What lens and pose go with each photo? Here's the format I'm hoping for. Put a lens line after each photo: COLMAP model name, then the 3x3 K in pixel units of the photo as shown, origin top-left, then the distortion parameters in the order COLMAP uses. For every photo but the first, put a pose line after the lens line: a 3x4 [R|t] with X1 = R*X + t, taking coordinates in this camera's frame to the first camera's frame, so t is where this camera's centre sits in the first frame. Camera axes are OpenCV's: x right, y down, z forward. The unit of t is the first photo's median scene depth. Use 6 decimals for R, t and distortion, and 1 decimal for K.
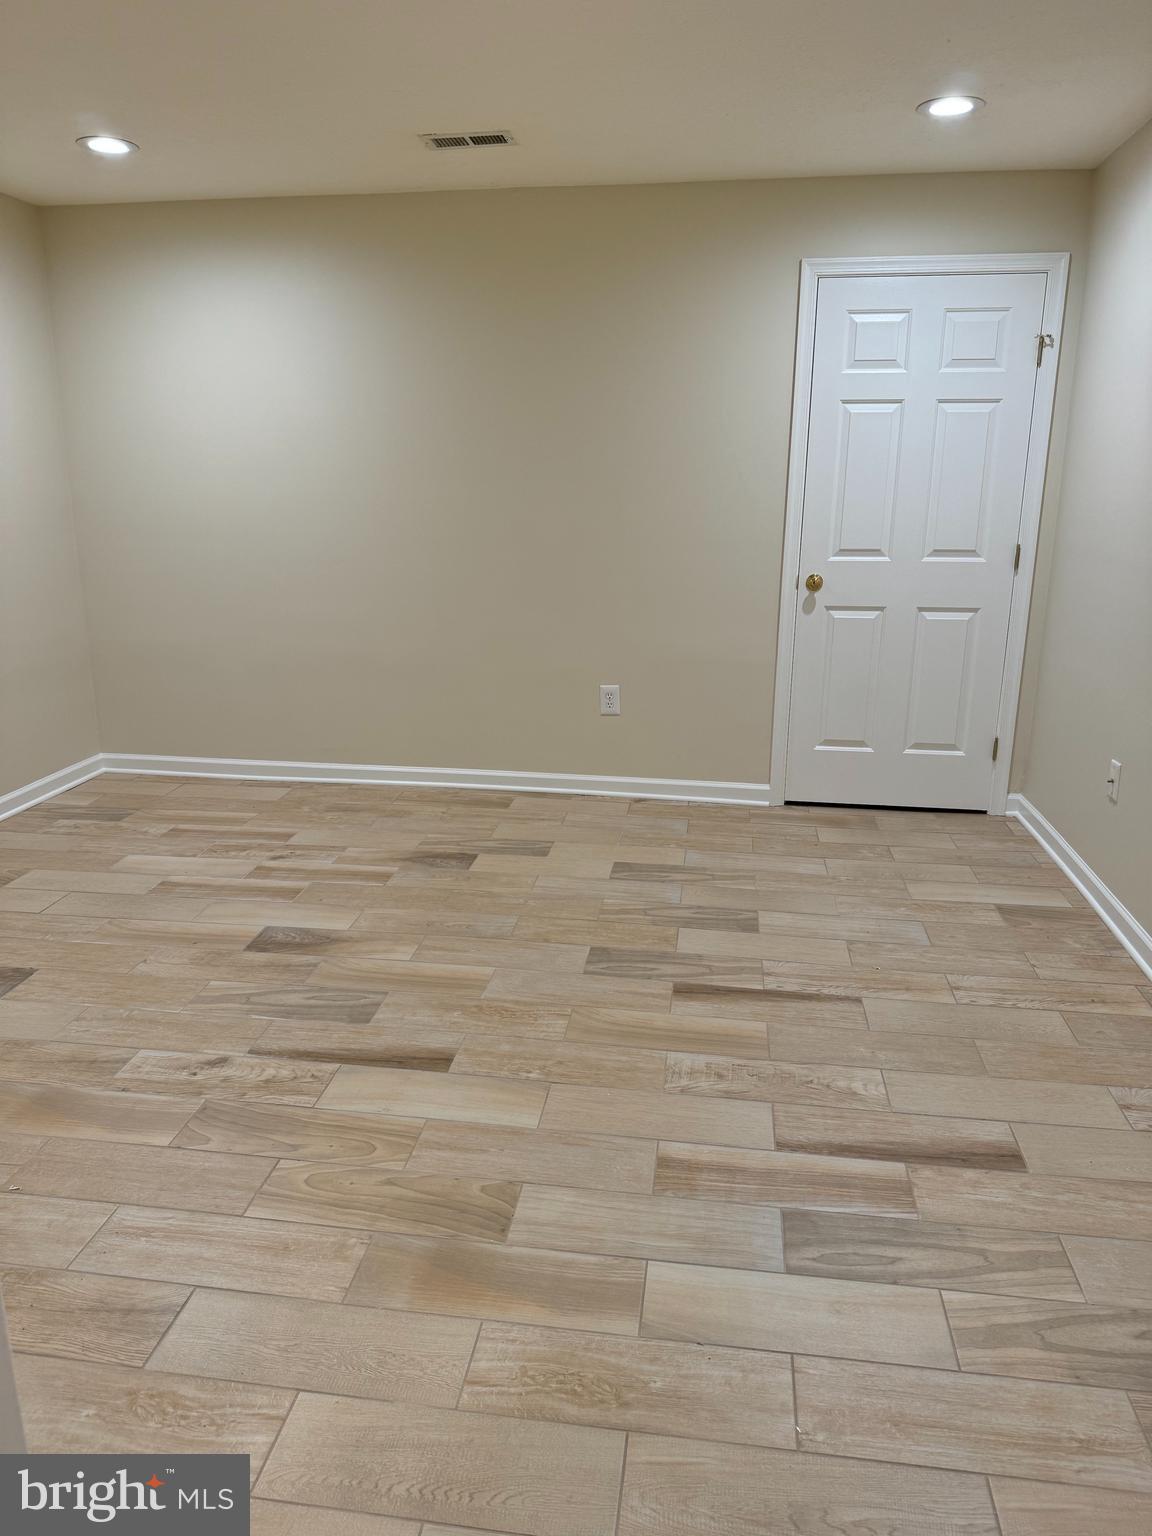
lens RADIAL K [[1071.1, 0, 576.0], [0, 1071.1, 768.0], [0, 0, 1]] dist [0.185795, -0.353644]
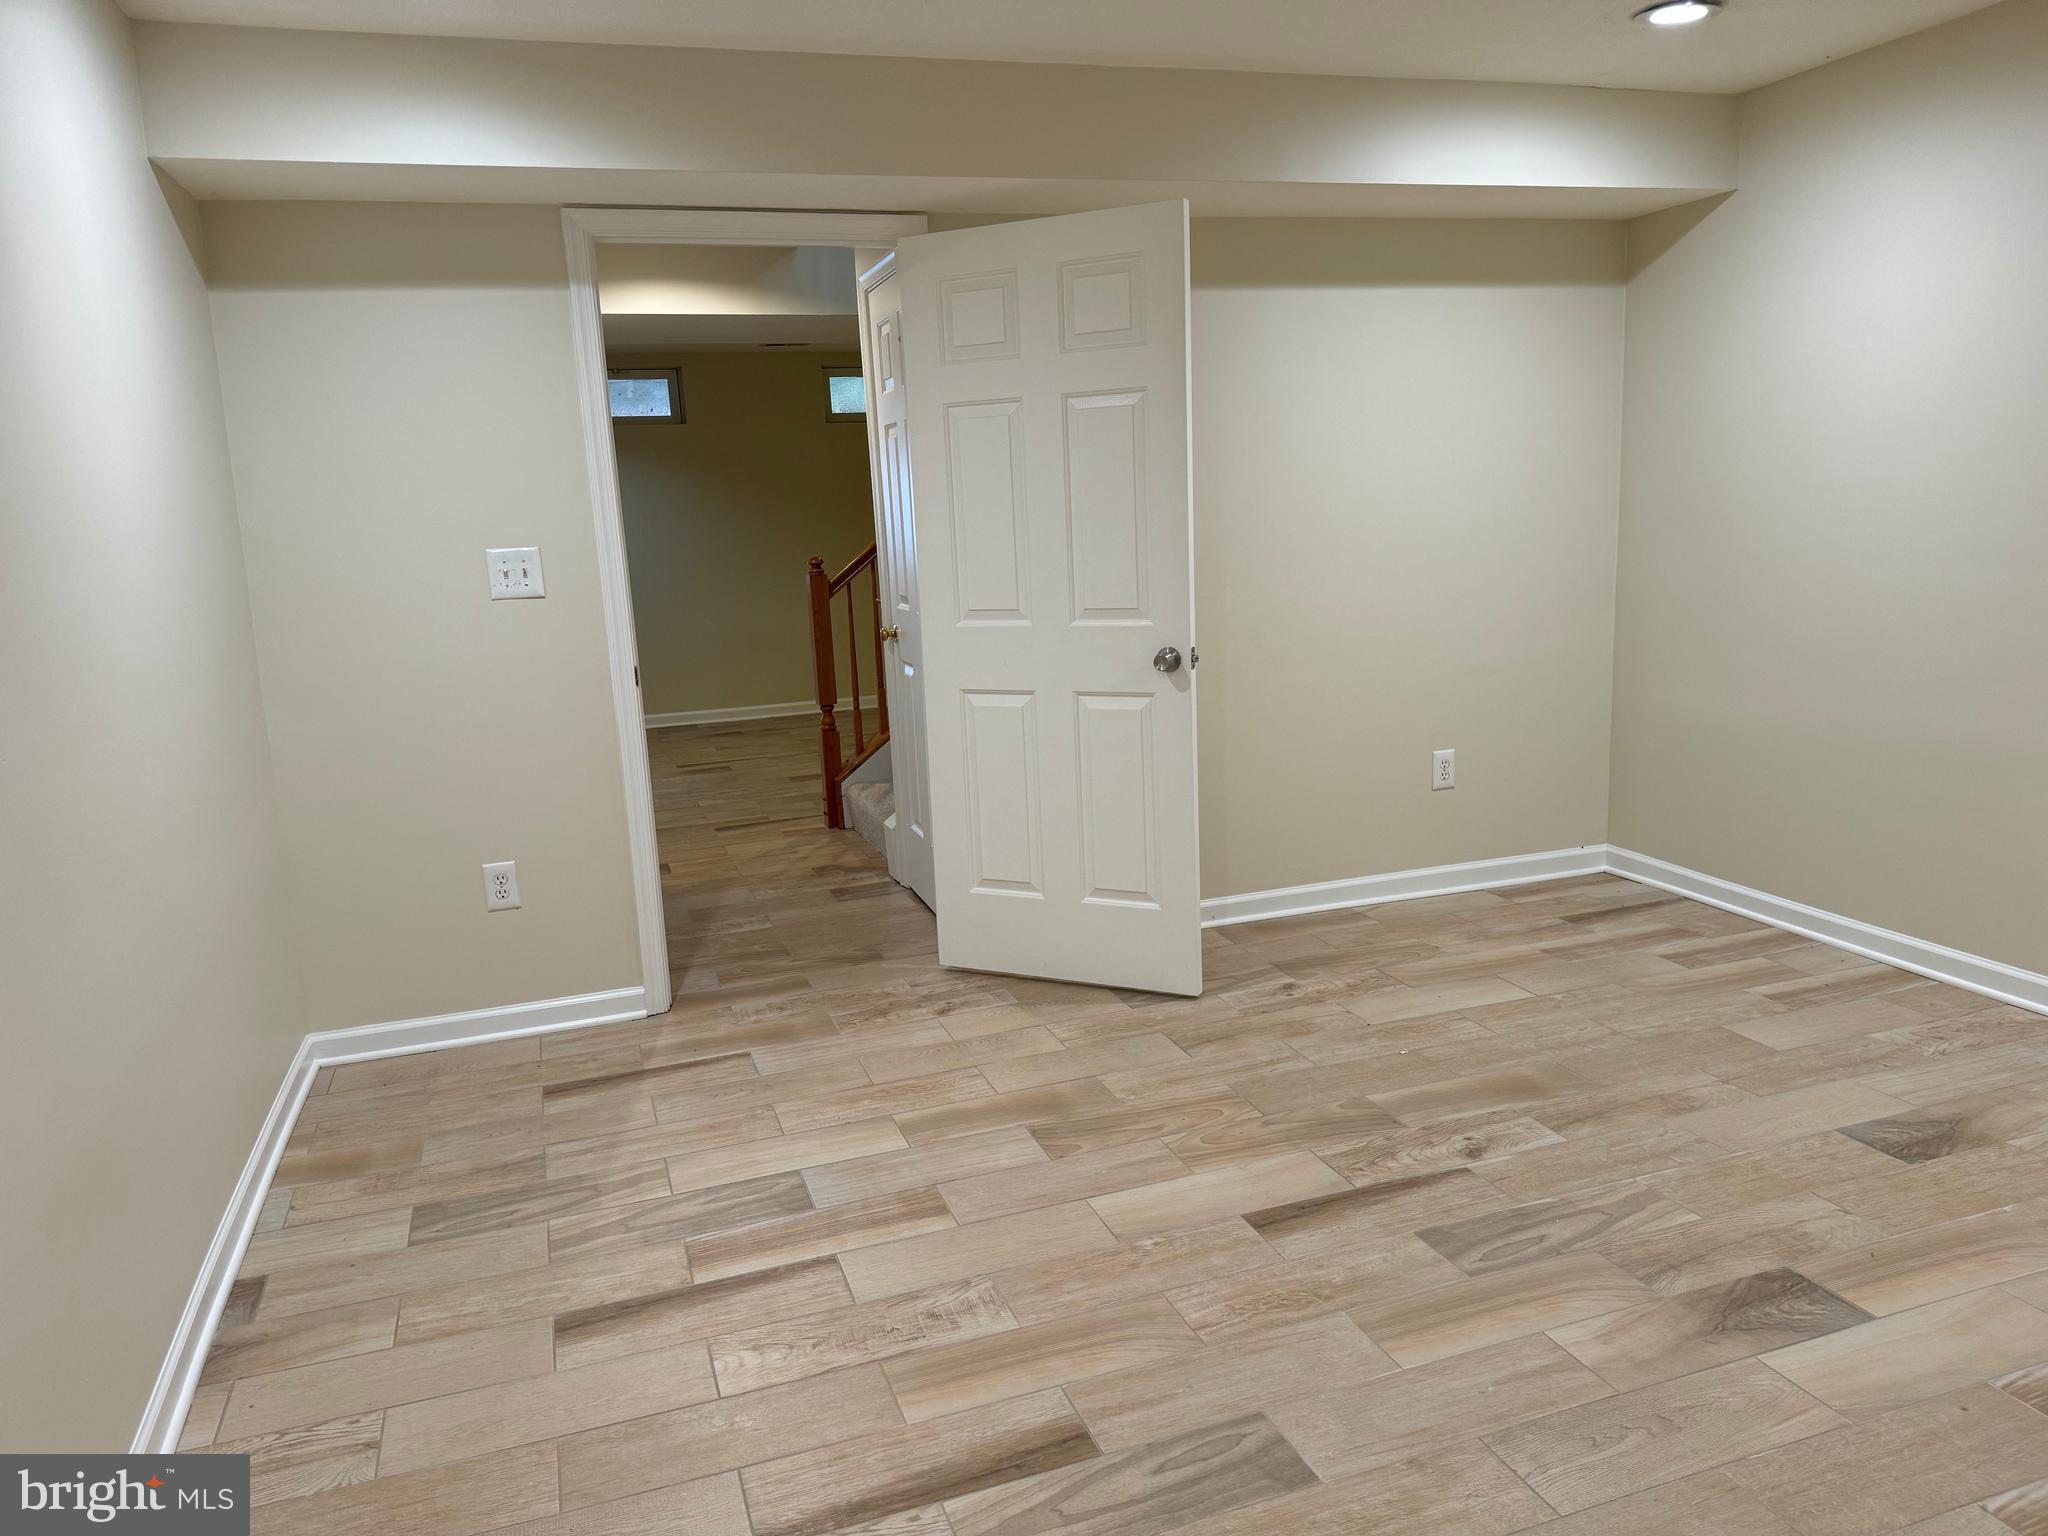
lens RADIAL K [[1428.1, 0, 1024.0], [0, 1428.1, 768.0], [0, 0, 1]] dist [0.185795, -0.353644]
pose [[-0.890501, 0.127830, -0.436655, 0.468706], [-0.068997, 0.910679, 0.407311, -0.468656], [0.449719, 0.392839, -0.802141, 1.700468]]
